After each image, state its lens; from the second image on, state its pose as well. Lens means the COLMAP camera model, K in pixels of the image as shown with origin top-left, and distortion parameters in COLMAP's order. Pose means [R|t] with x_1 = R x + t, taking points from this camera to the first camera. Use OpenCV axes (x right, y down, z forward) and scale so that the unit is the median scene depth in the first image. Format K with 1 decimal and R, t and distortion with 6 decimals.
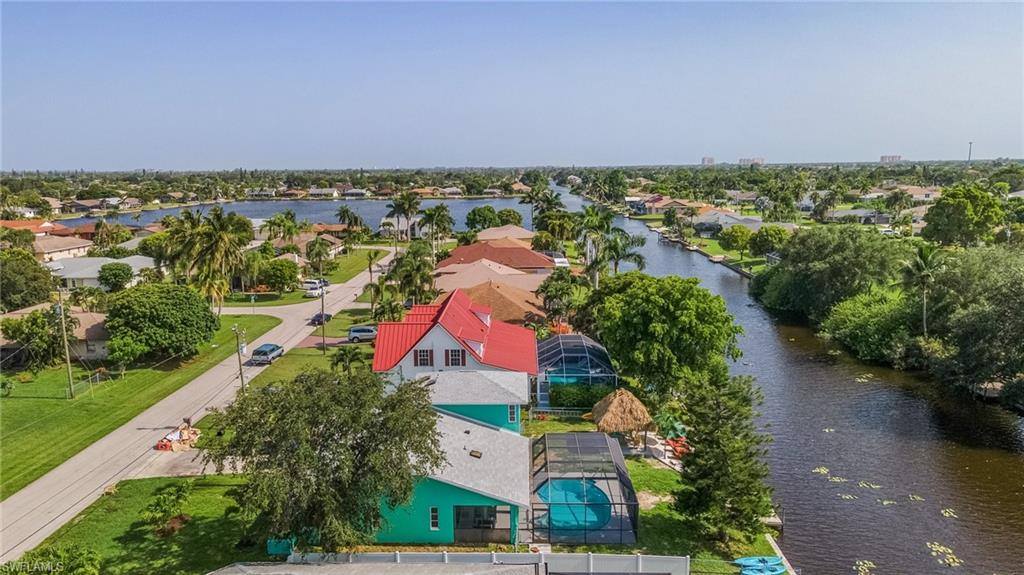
lens RADIAL K [[751.6, 0, 501.1], [0, 751.6, 288.1], [0, 0, 1]] dist [0.022082, 0.078614]
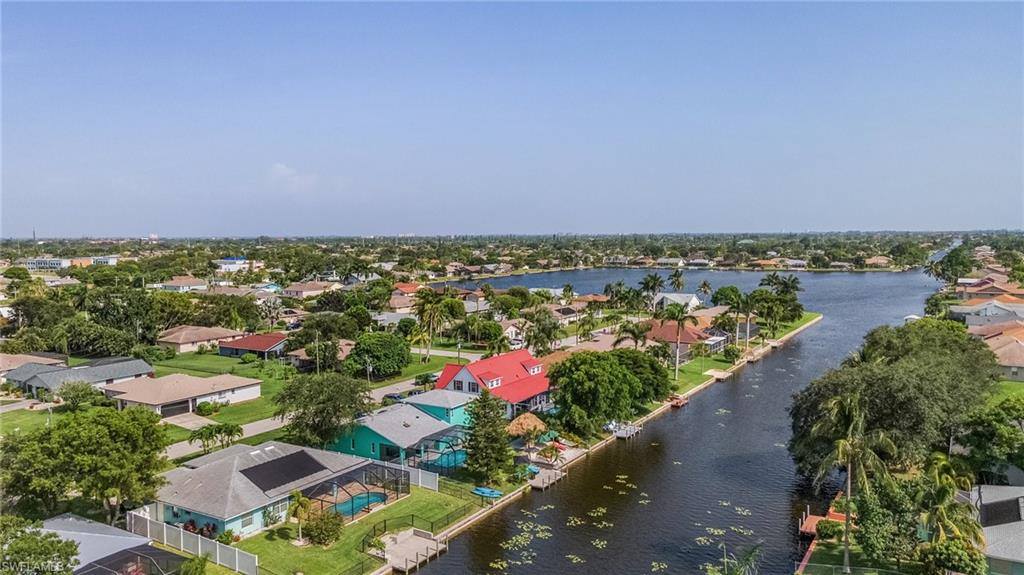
lens RADIAL K [[751.6, 0, 501.1], [0, 751.6, 288.1], [0, 0, 1]] dist [0.022082, 0.078614]
pose [[0.865748, 0.043121, -0.498620, 0.249148], [-0.083915, 0.994684, -0.059679, -0.010699], [0.493395, 0.093509, 0.864764, -0.142422]]
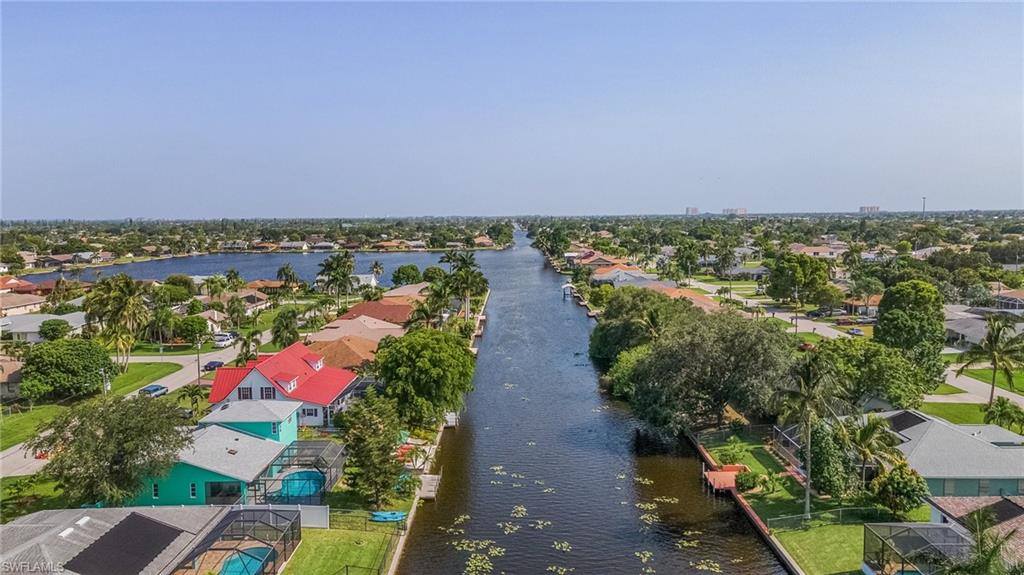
lens RADIAL K [[751.6, 0, 501.1], [0, 751.6, 288.1], [0, 0, 1]] dist [0.022082, 0.078614]
pose [[0.999923, 0.000671, 0.012357, 0.103759], [0.000111, 0.998001, -0.063202, -0.003637], [-0.012375, 0.063199, 0.997924, -0.120731]]
